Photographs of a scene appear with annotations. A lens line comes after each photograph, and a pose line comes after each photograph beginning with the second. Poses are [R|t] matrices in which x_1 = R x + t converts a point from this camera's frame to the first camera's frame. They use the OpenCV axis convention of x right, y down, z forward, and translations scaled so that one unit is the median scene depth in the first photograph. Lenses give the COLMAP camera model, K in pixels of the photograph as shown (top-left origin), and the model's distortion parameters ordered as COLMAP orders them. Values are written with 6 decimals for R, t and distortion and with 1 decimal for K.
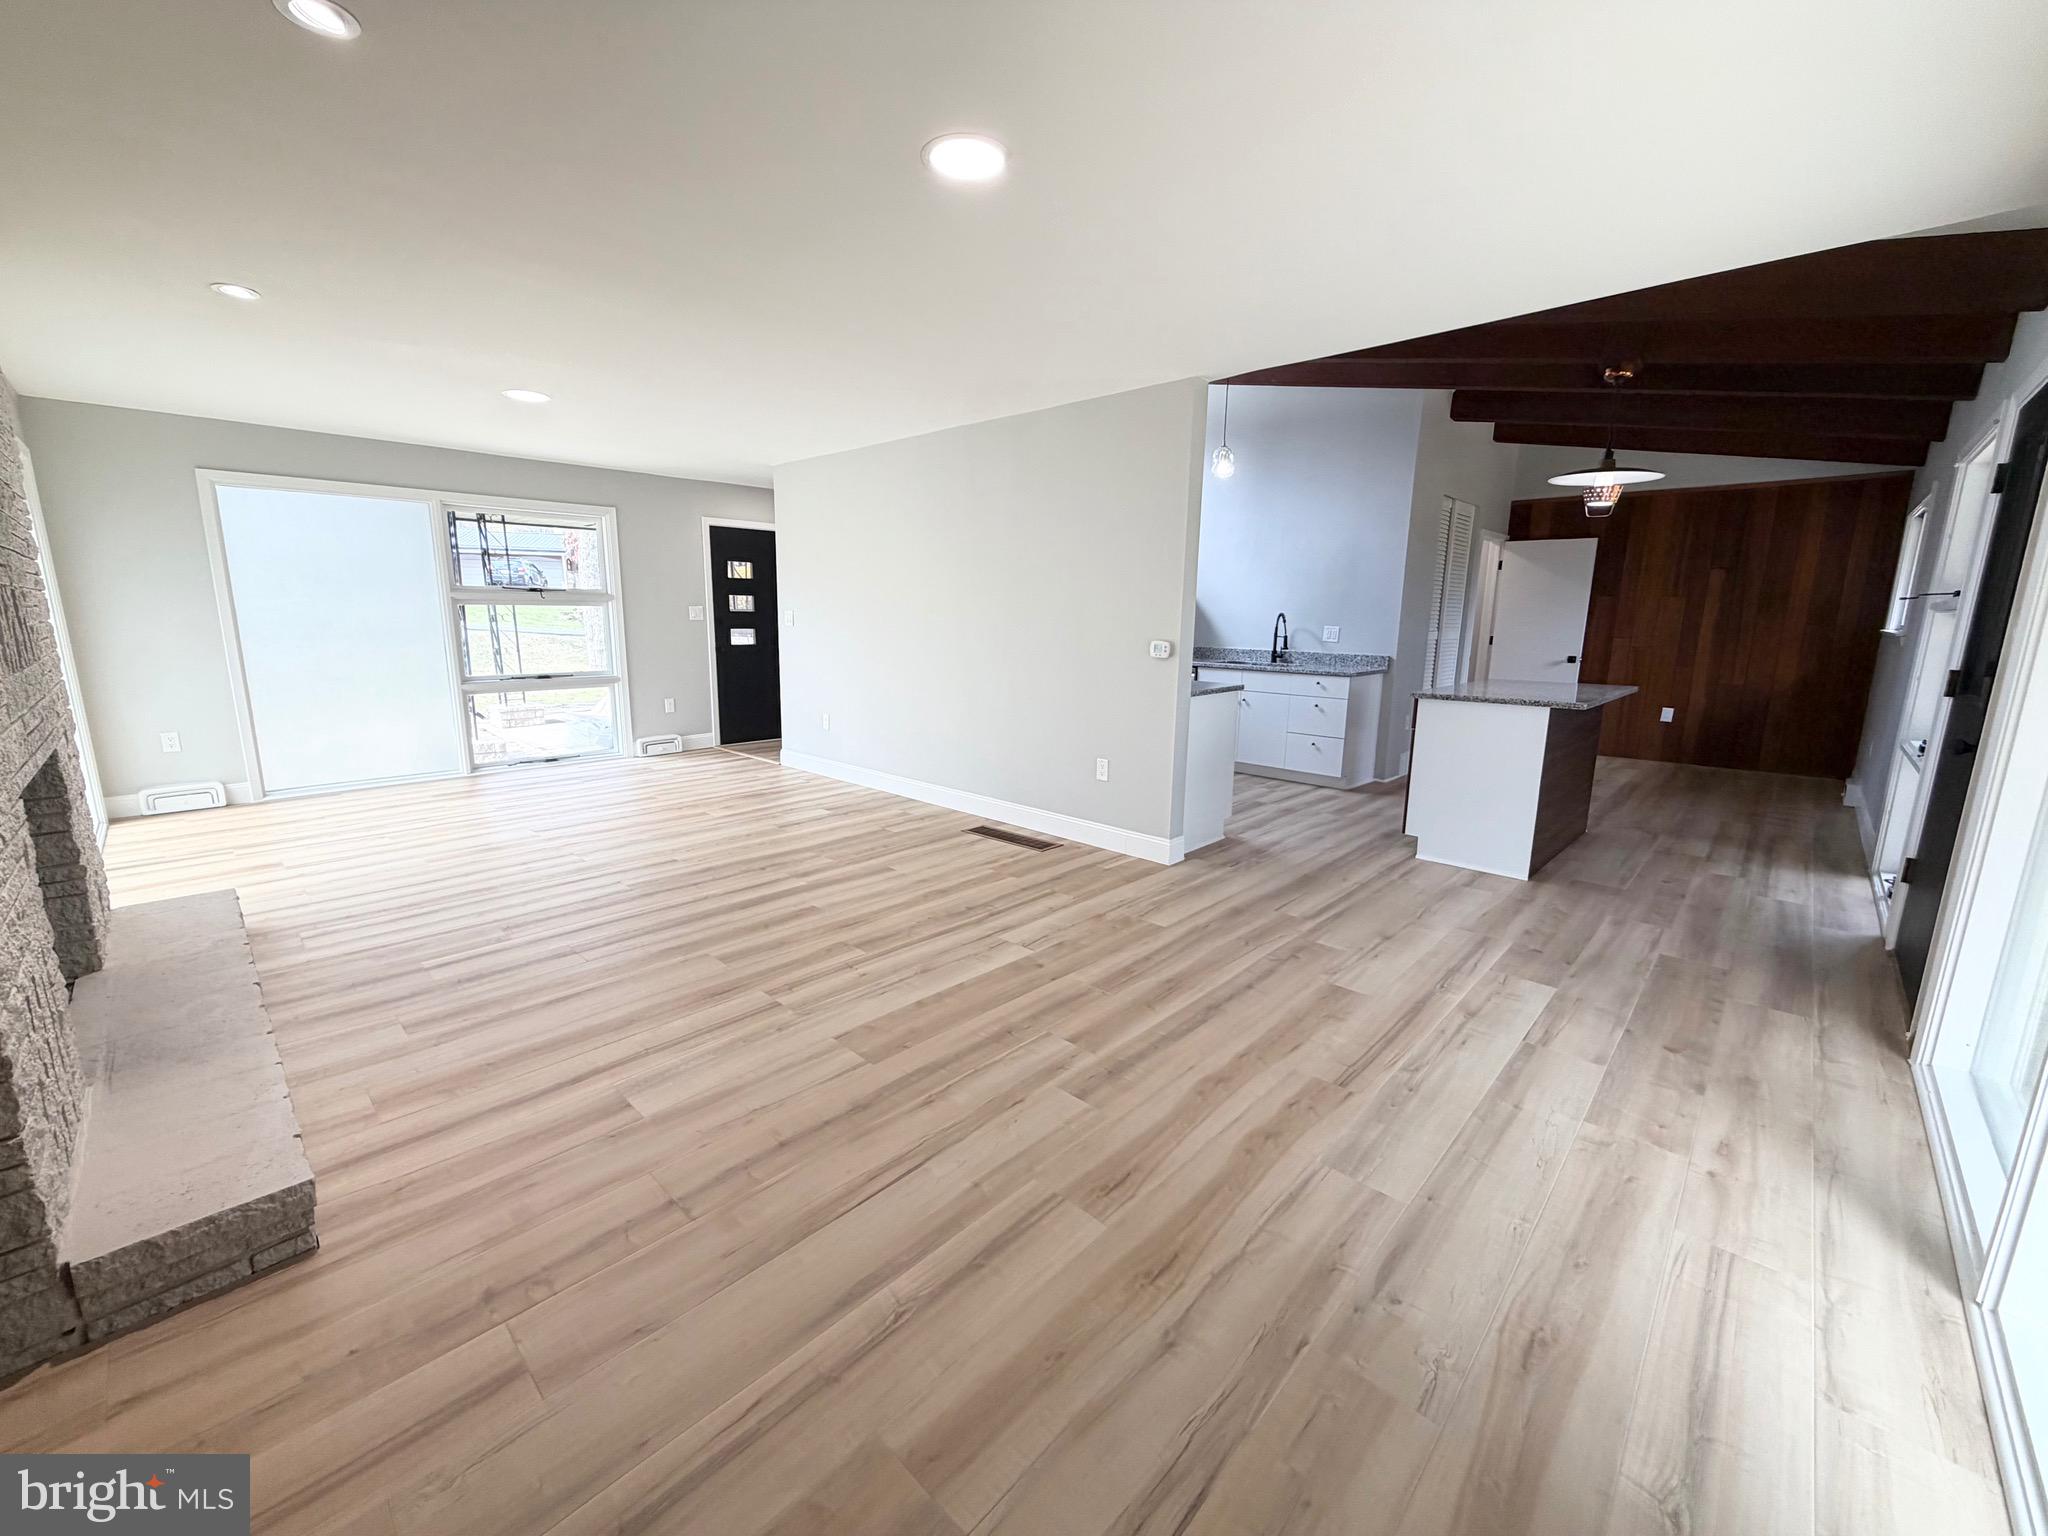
lens RADIAL K [[812.0, 0, 1014.9], [0, 812.0, 771.6], [0, 0, 1]] dist [-0.001363, 0.000200]
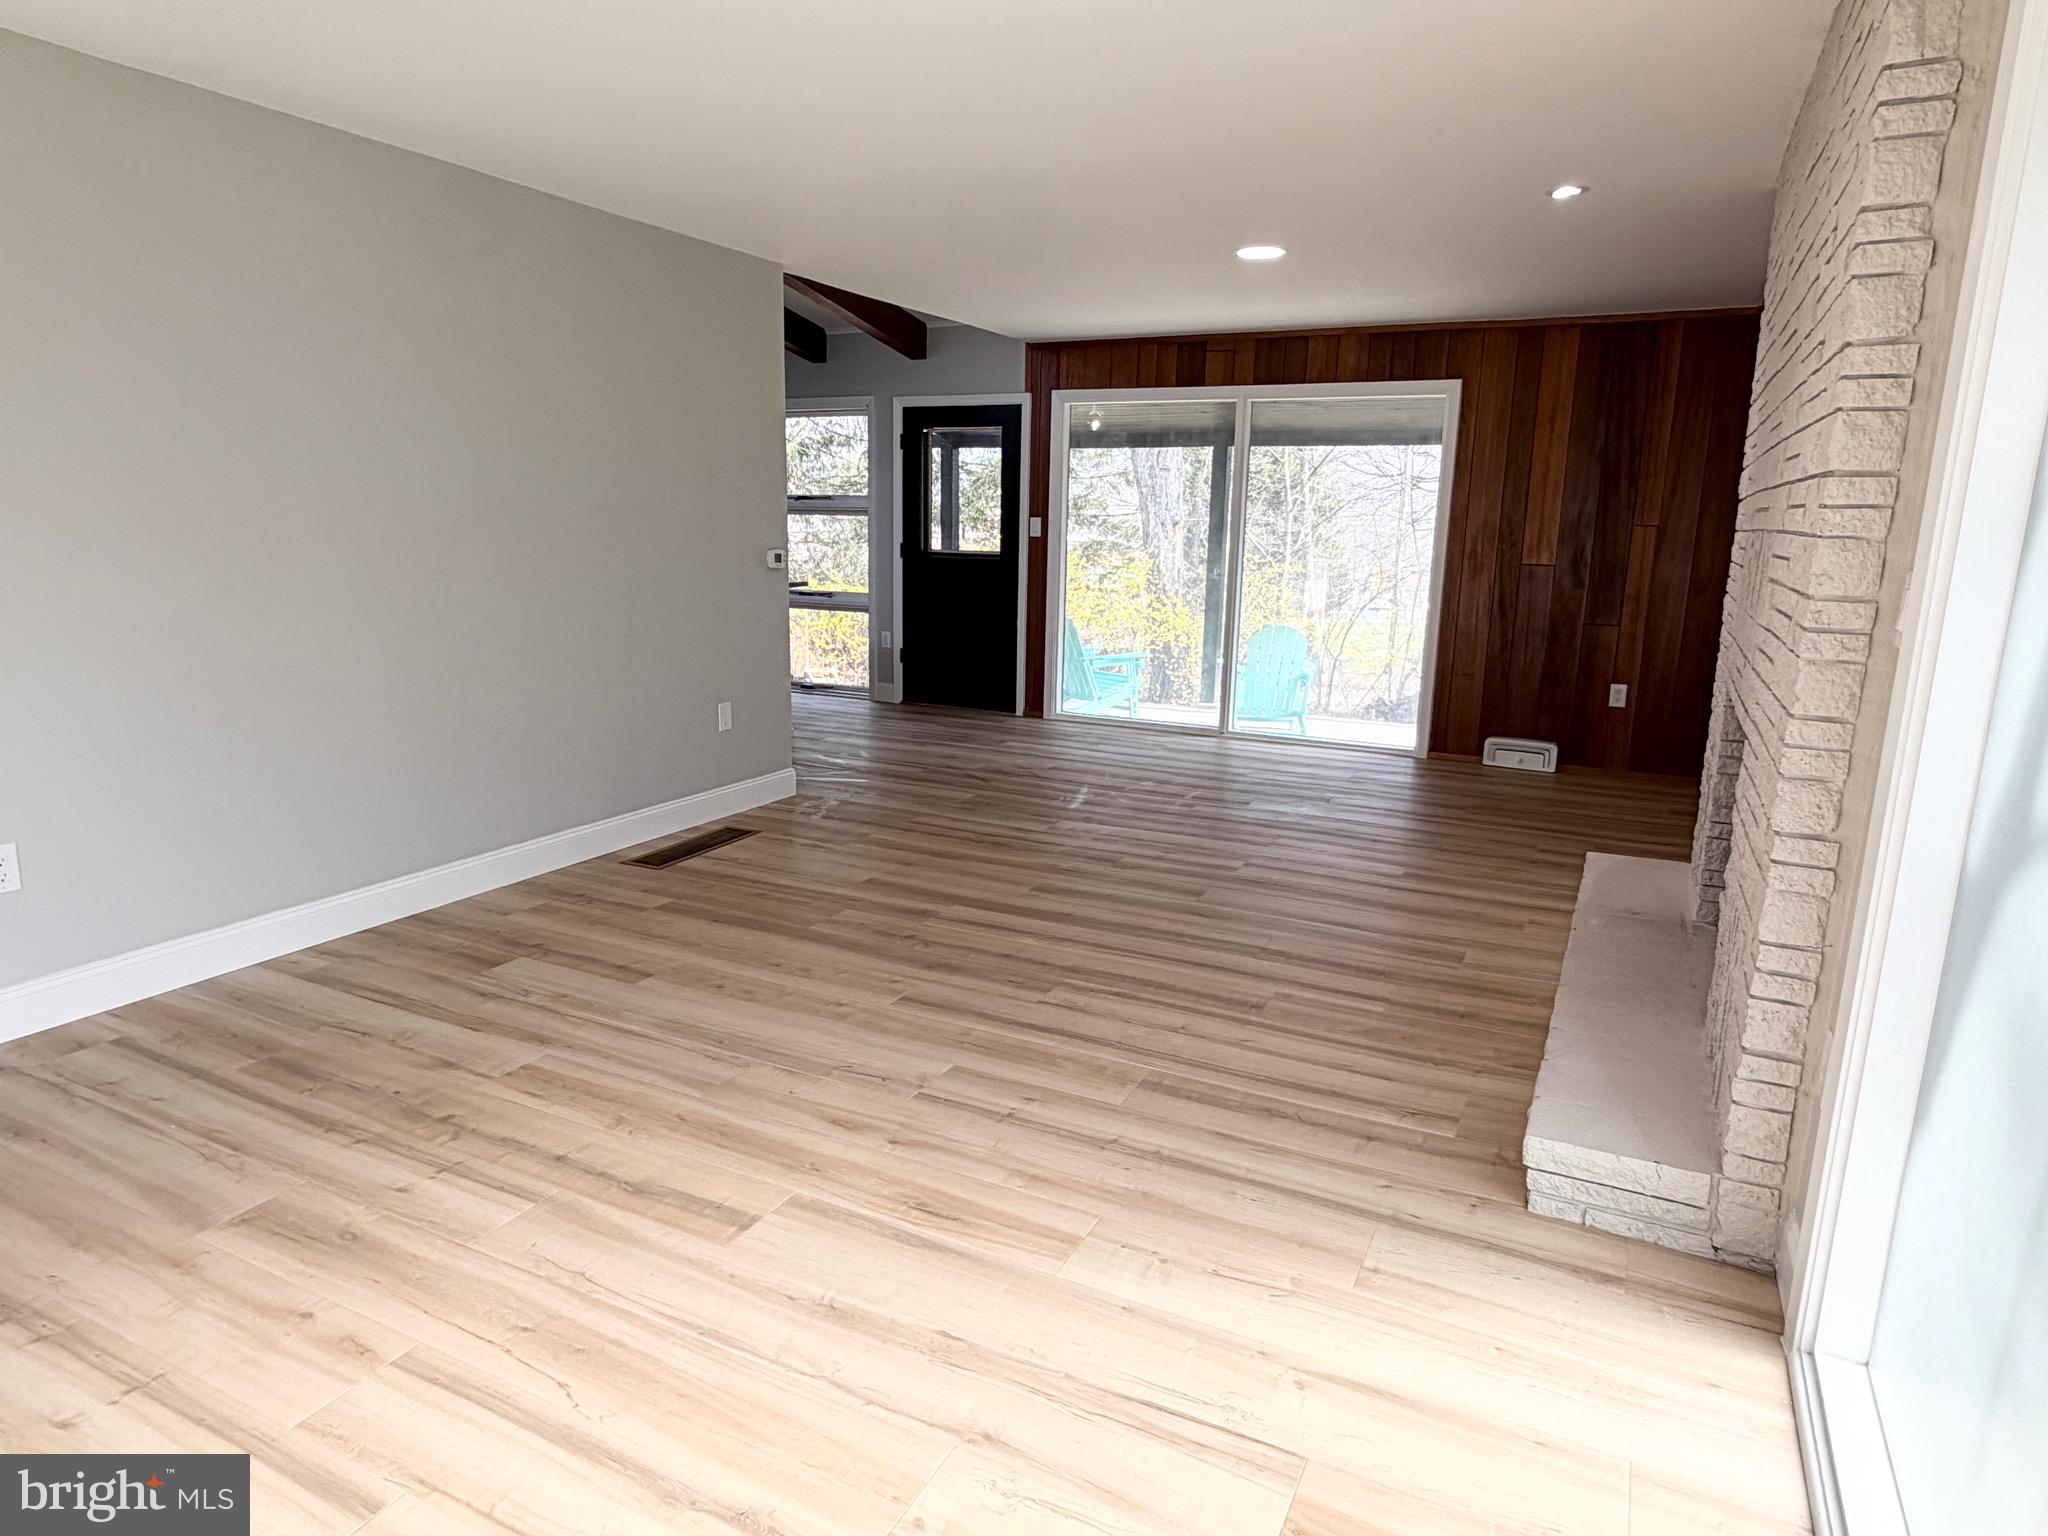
lens RADIAL K [[1223.0, 0, 1020.2], [0, 1223.0, 763.8], [0, 0, 1]] dist [0.007503, -0.004373]
pose [[-0.291632, -0.208440, 0.933544, -1.381849], [0.163974, 0.950627, 0.263479, -0.284234], [-0.942371, 0.229915, -0.243054, 1.292711]]
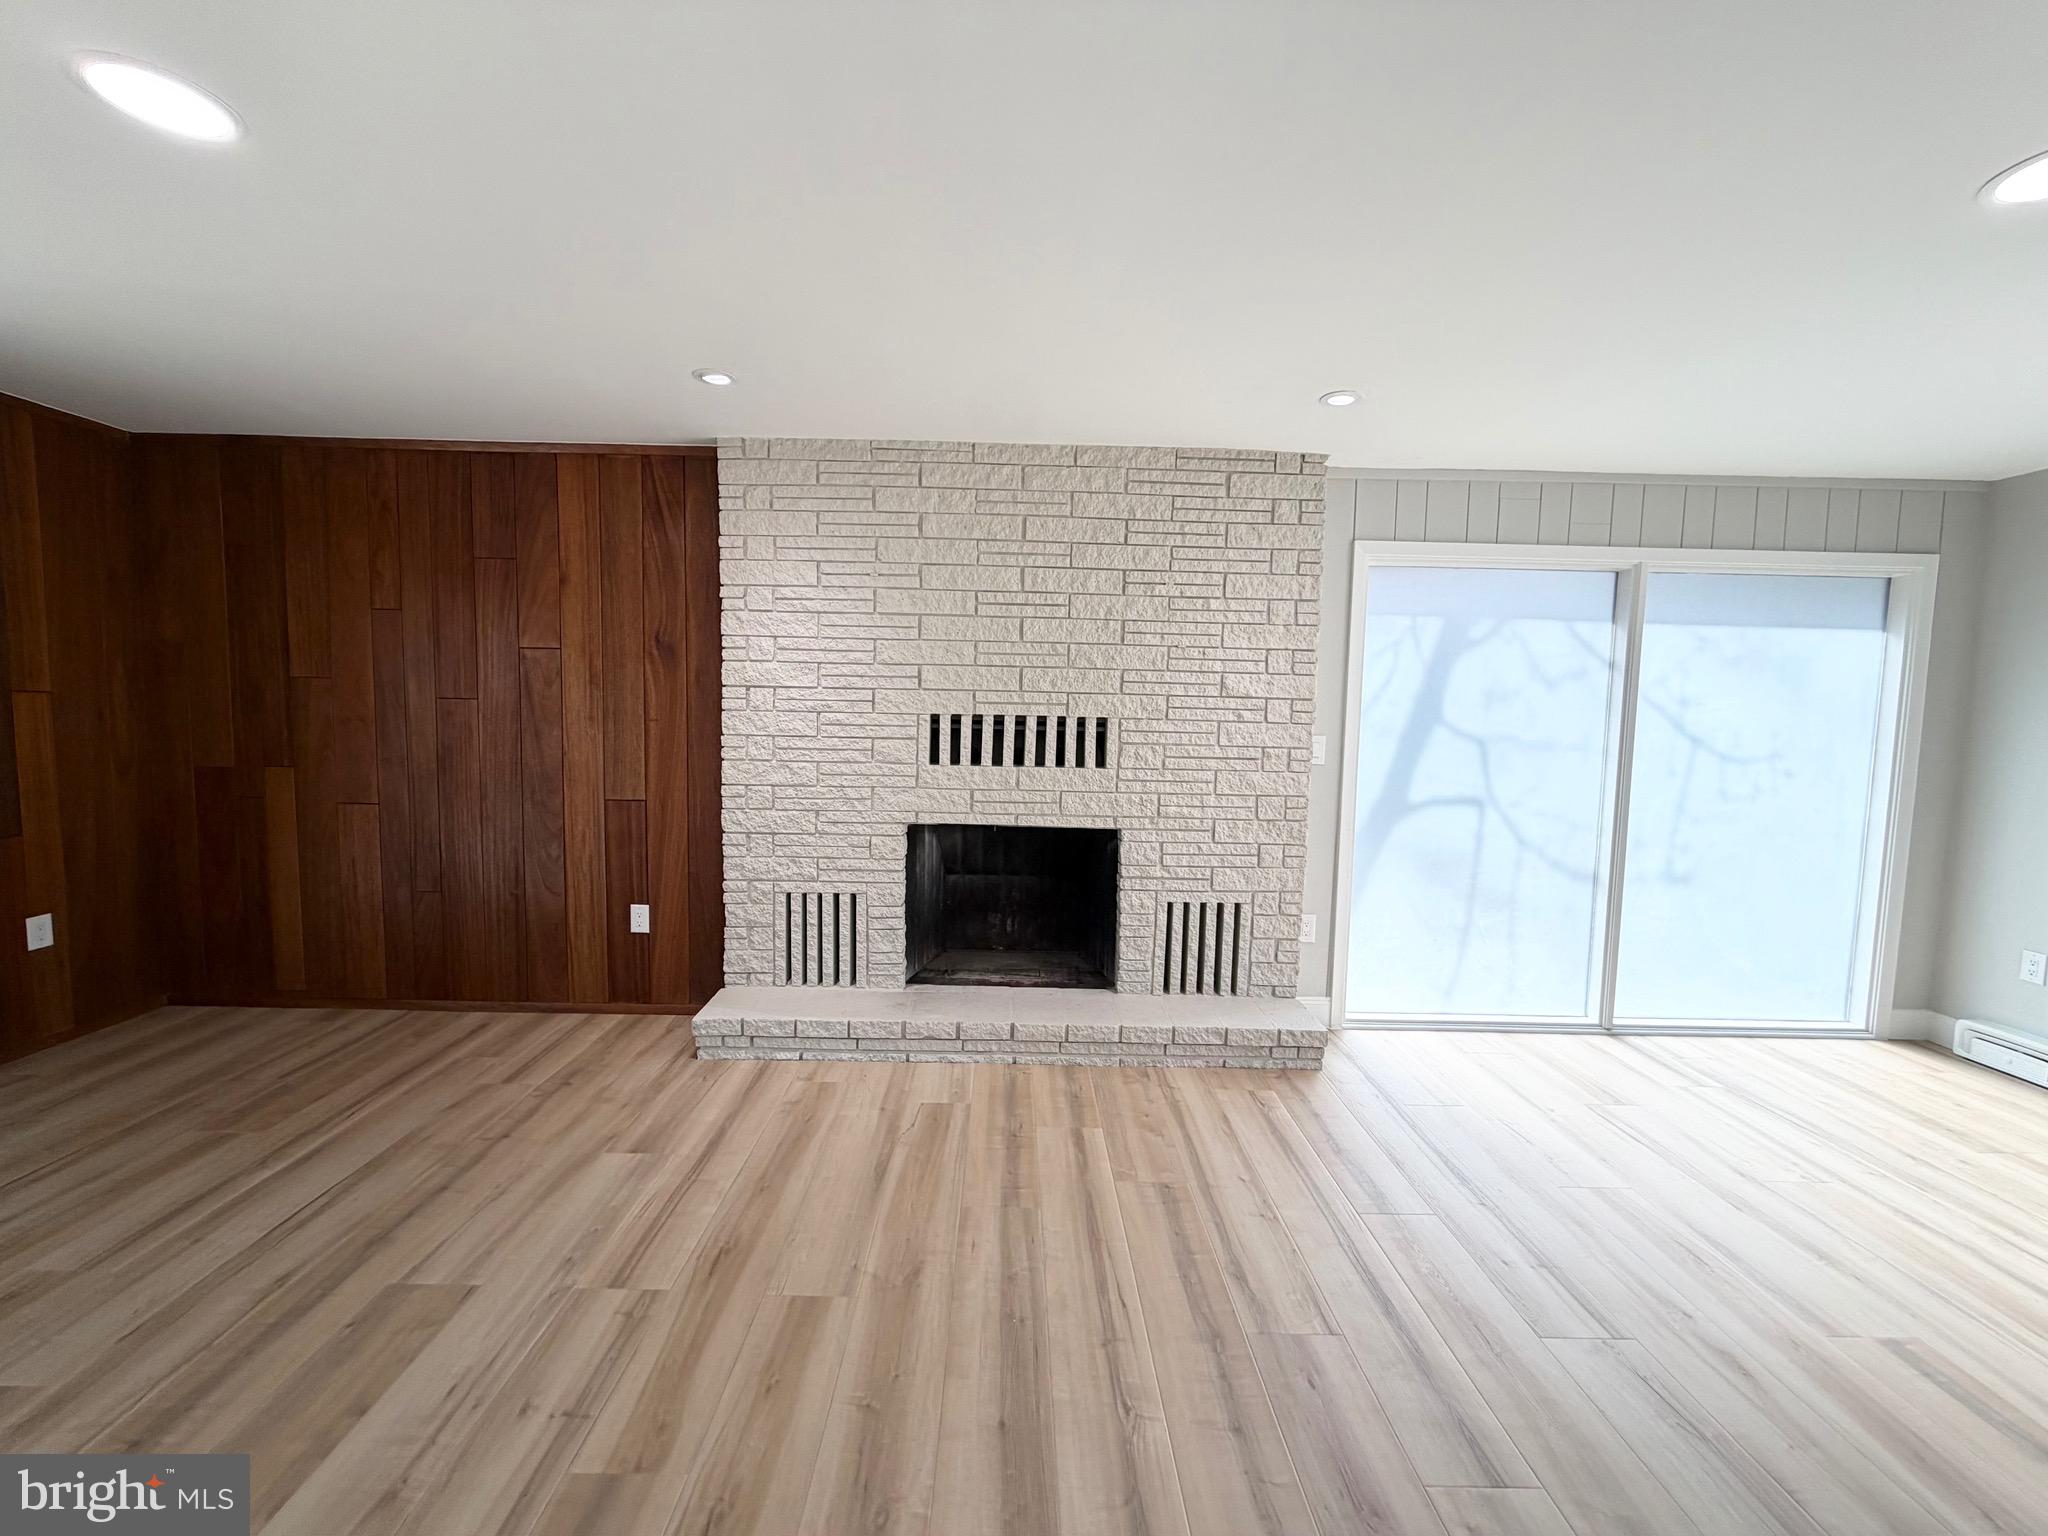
lens RADIAL K [[812.0, 0, 1014.8], [0, 812.0, 770.9], [0, 0, 1]] dist [-0.001363, 0.000200]
pose [[-0.713392, 0.027848, -0.700211, -0.045065], [-0.167640, 0.963415, 0.209111, -0.260673], [0.680418, 0.266562, -0.682625, 1.205268]]
